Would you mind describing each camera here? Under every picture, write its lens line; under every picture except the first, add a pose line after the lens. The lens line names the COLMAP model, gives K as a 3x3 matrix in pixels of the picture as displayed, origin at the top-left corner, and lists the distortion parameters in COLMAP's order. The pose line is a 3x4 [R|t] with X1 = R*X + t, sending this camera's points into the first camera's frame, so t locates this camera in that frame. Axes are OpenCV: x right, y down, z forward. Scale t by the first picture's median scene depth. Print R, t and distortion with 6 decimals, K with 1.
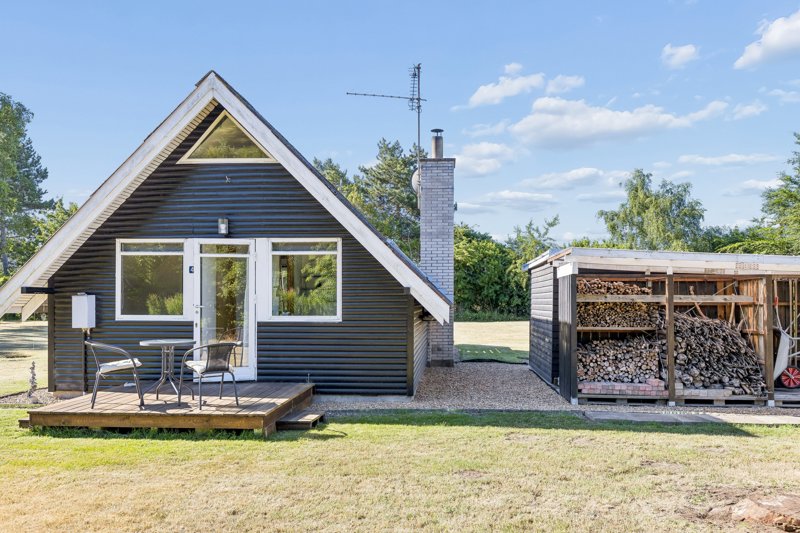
lens RADIAL K [[592.1, 0, 400.0], [0, 592.1, 266.5], [0, 0, 1]] dist [-0.001468, -0.001733]
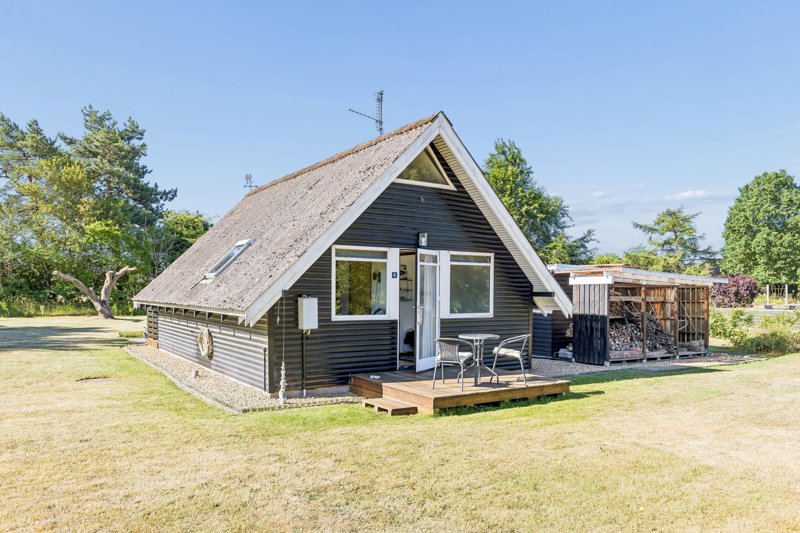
lens RADIAL K [[624.4, 0, 400.0], [0, 624.4, 266.5], [0, 0, 1]] dist [-0.000379, -0.000454]
pose [[0.781233, 0.027691, 0.623625, -1.114752], [-0.038694, 0.999243, 0.004104, -0.016723], [-0.623039, -0.027337, 0.781713, 0.047725]]
